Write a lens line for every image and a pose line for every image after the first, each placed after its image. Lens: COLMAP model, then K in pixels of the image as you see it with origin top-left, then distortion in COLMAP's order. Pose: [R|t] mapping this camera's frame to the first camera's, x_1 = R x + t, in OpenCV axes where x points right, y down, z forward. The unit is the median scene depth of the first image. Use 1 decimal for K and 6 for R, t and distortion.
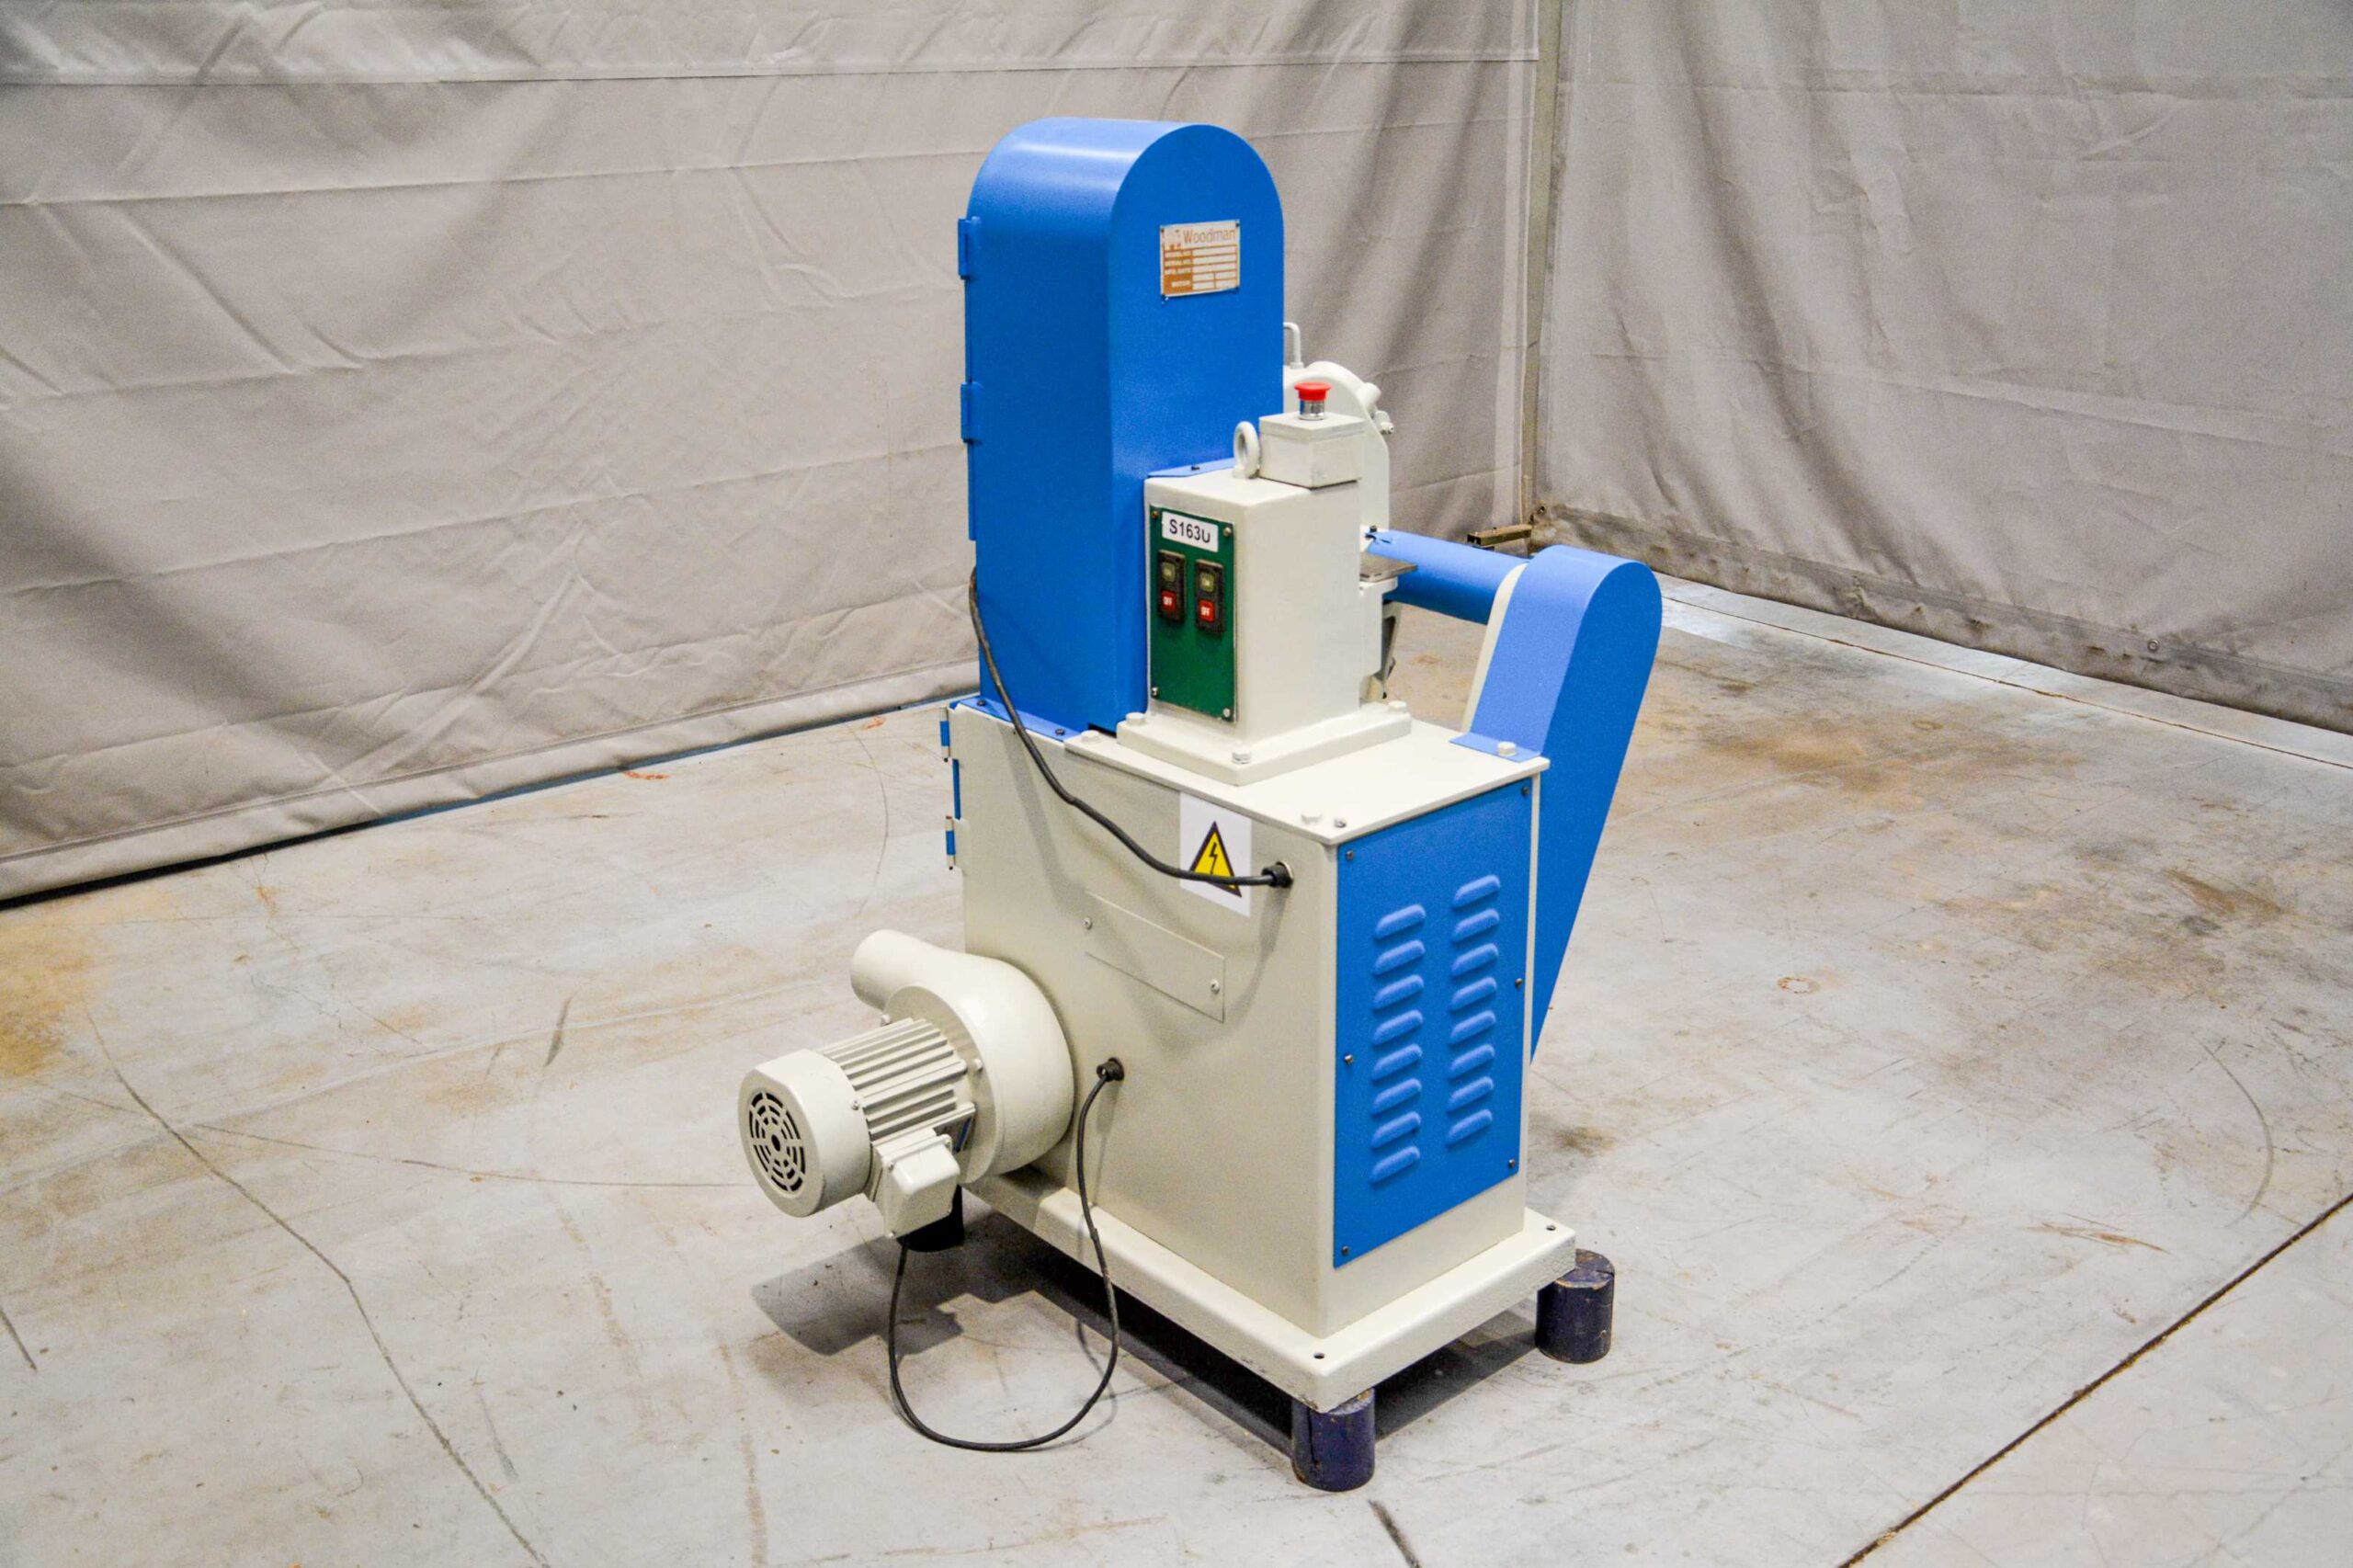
lens RADIAL K [[2209.0, 0, 1182.8], [0, 2209.0, 705.2], [0, 0, 1]] dist [-0.008989, 0.000000]
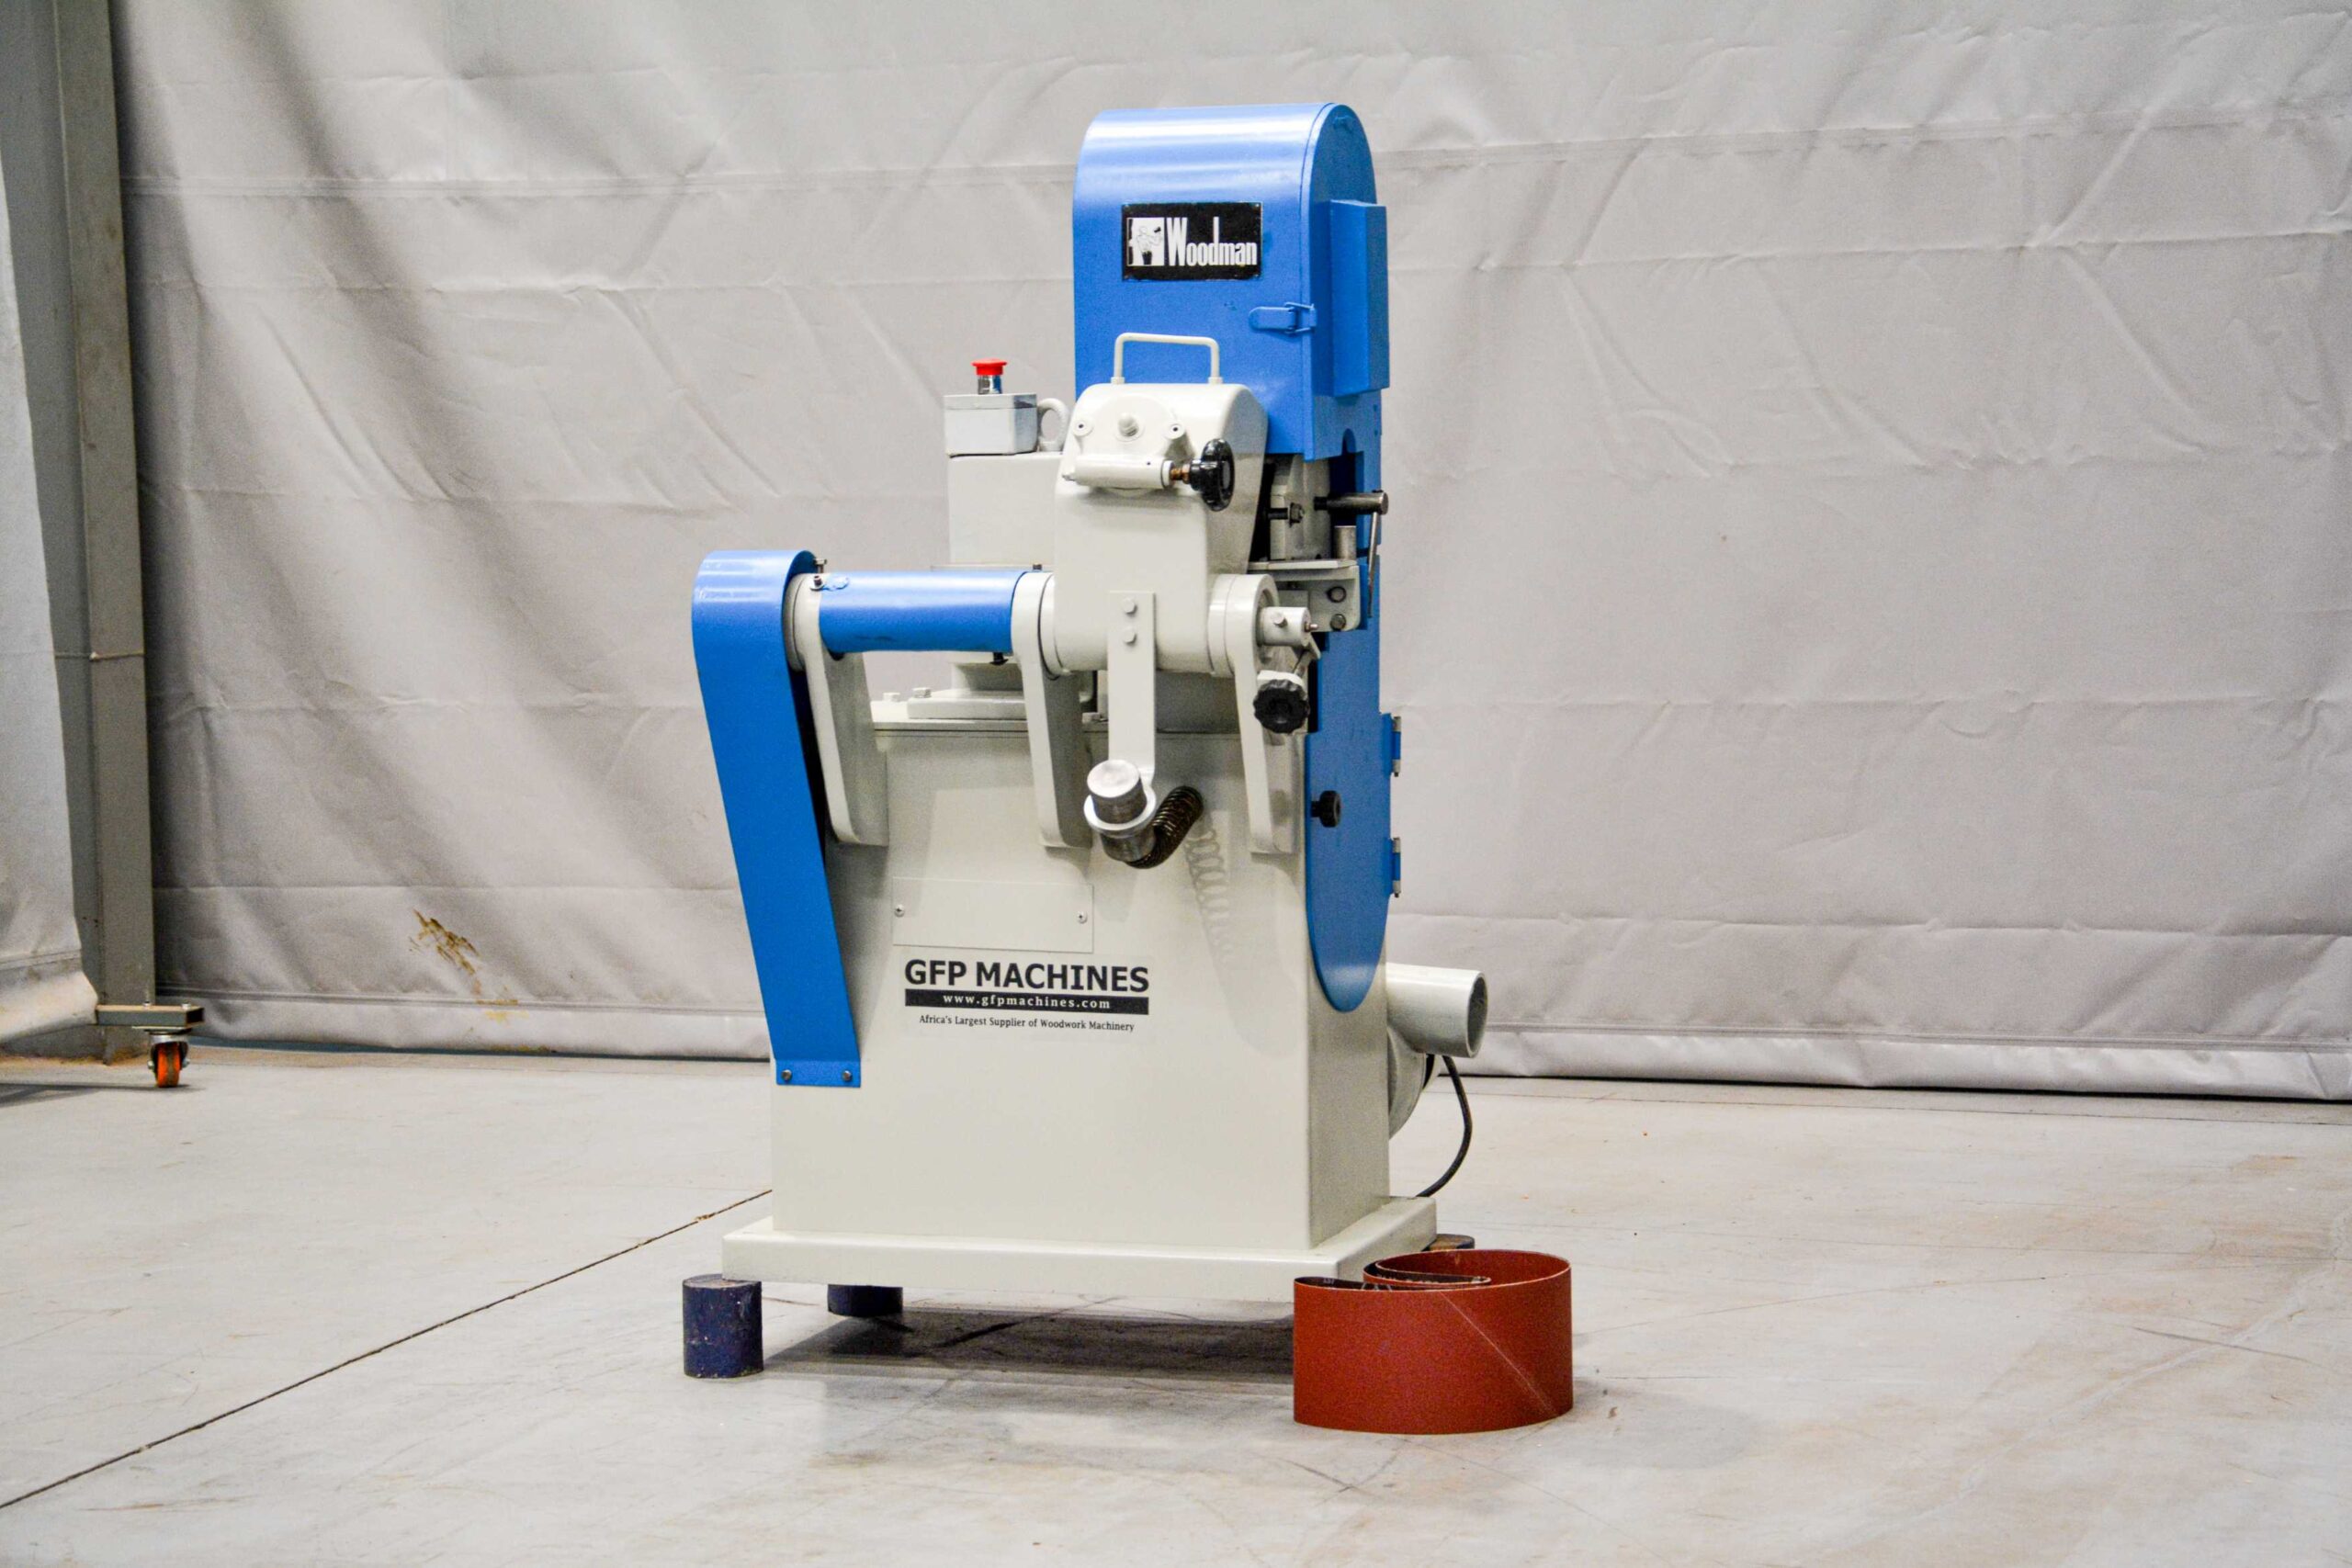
lens RADIAL K [[5234.8, 0, 1192.9], [0, 5234.8, 811.5], [0, 0, 1]] dist [0.577786, 0.000000]
pose [[-0.852556, 0.072094, -0.517640, 0.819115], [-0.131052, 0.929308, 0.345271, -0.523883], [0.505939, 0.362200, -0.782839, 1.967211]]
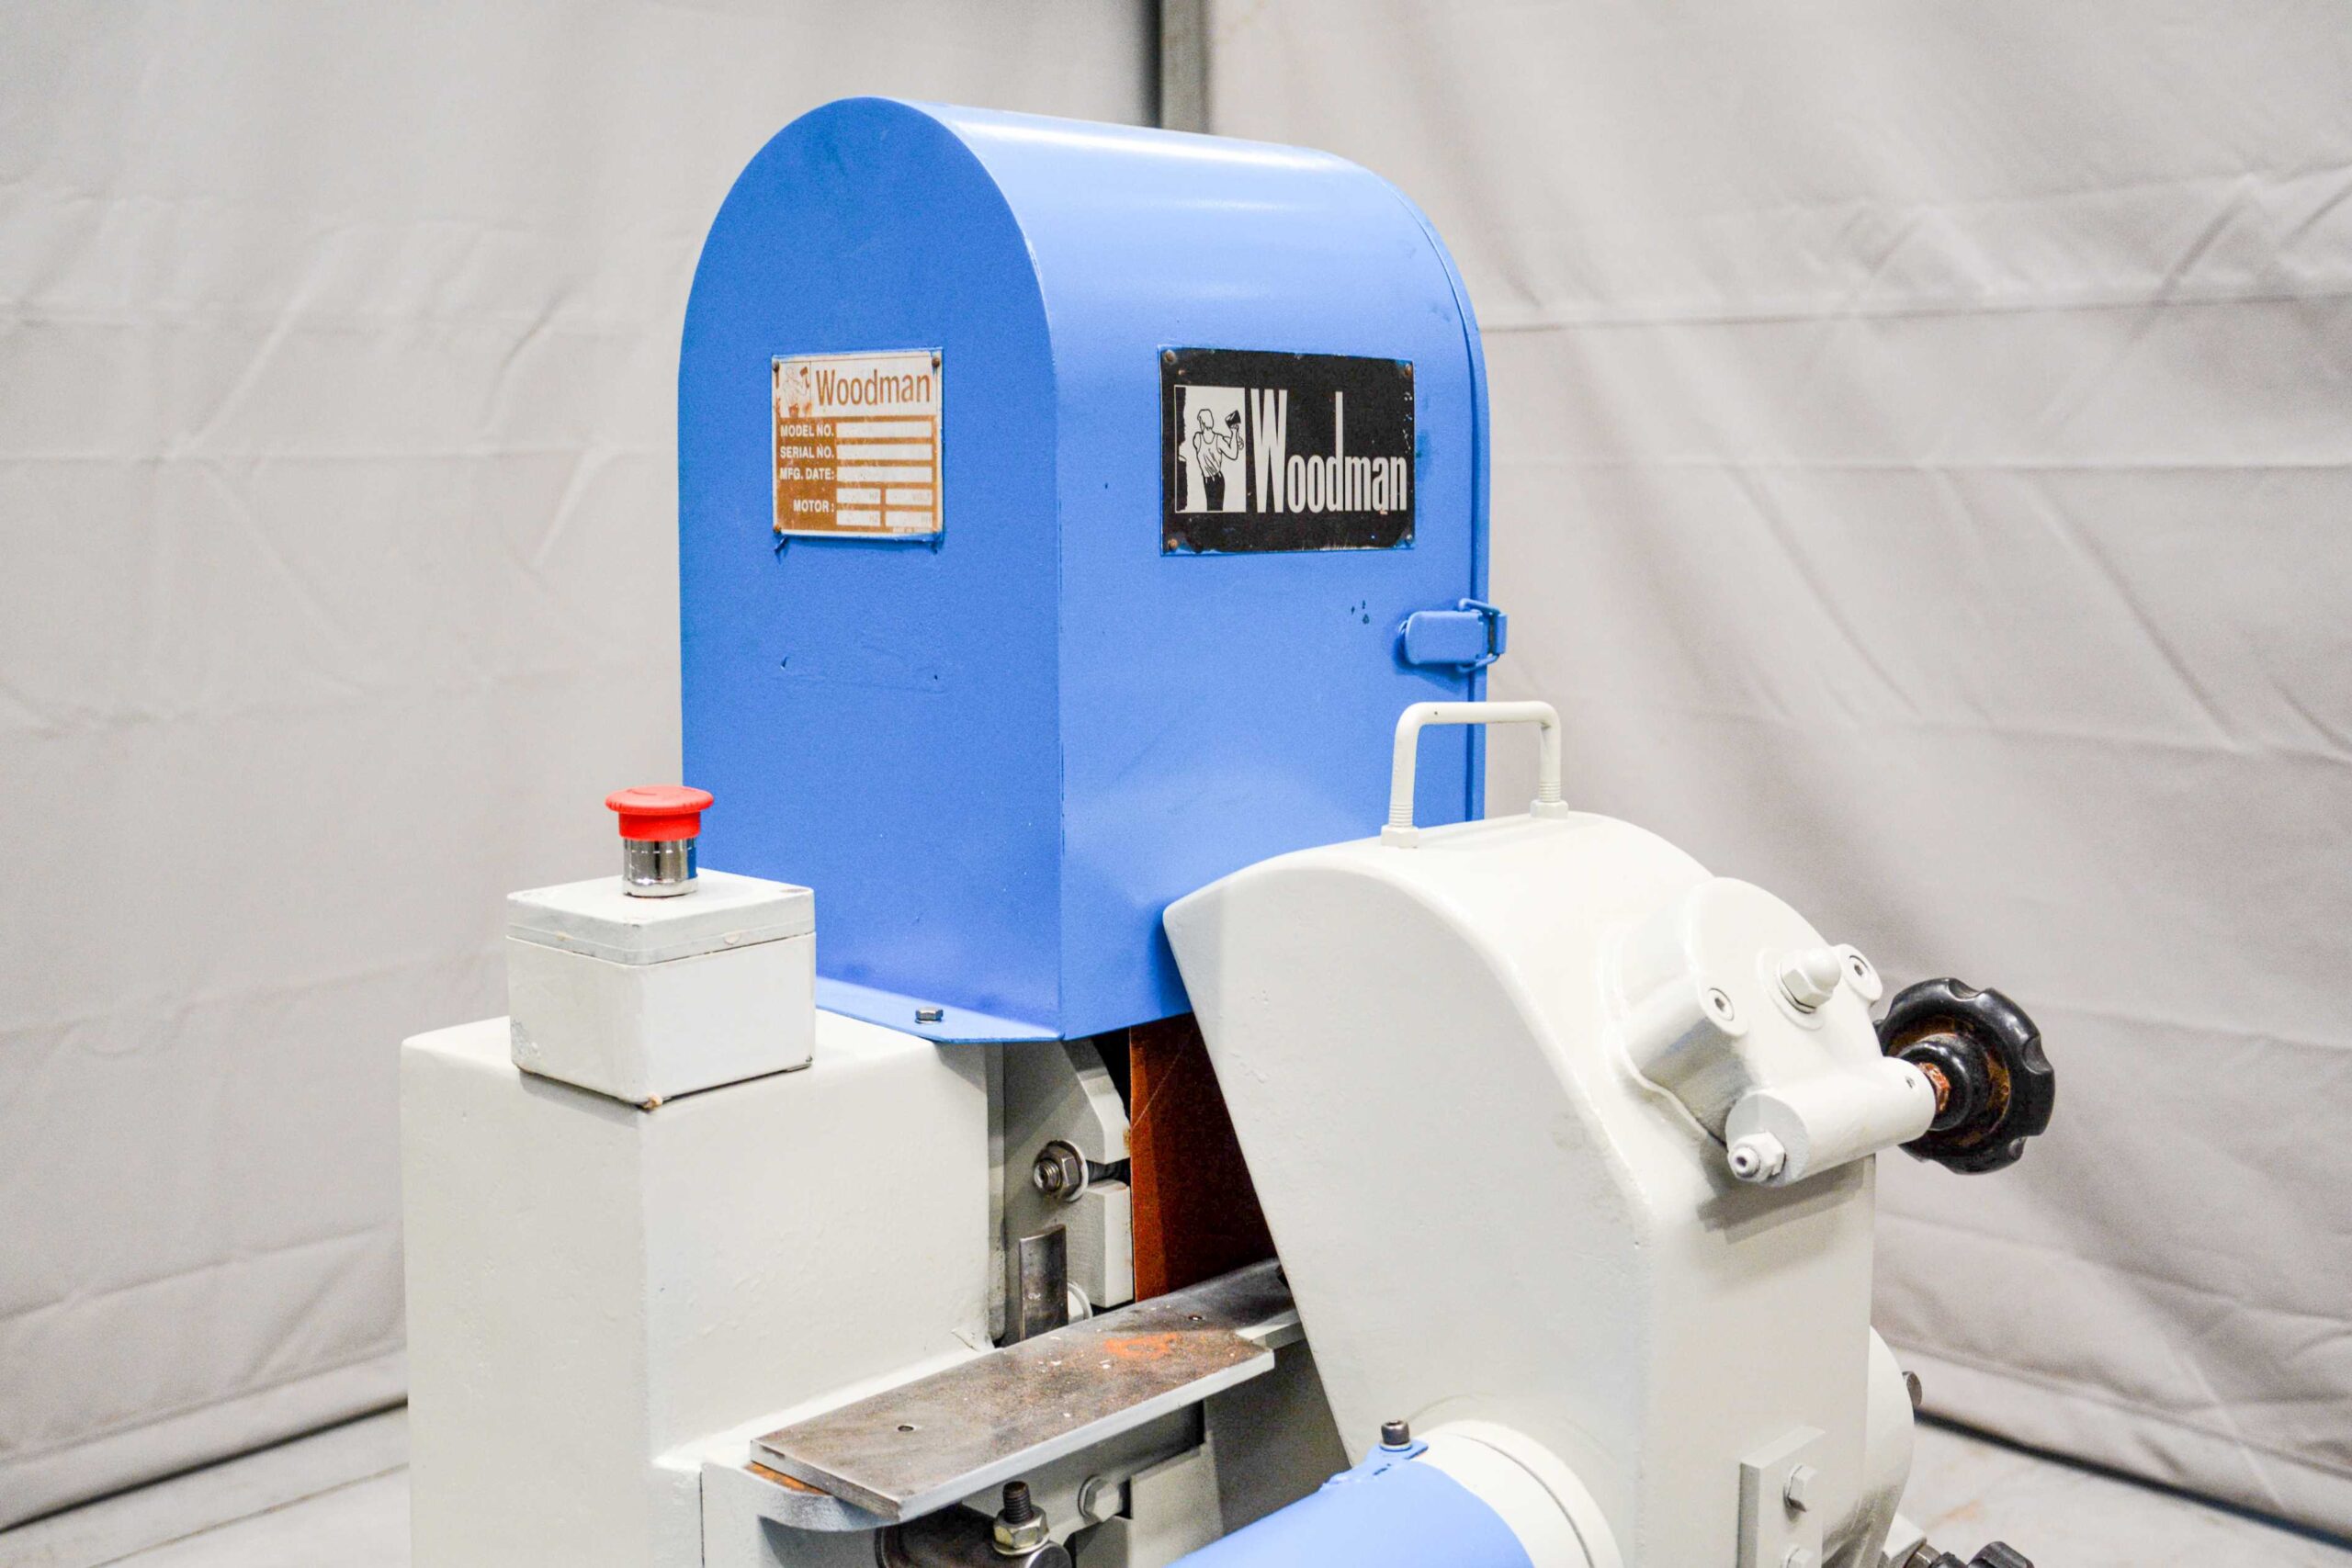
lens RADIAL K [[2524.2, 0, 1123.5], [0, 2524.2, 637.2], [0, 0, 1]] dist [0.005715, 0.000000]
pose [[0.093943, 0.084035, -0.992025, 0.291667], [-0.294199, 0.954275, 0.052977, -0.134543], [0.951116, 0.286875, 0.114371, 0.650371]]
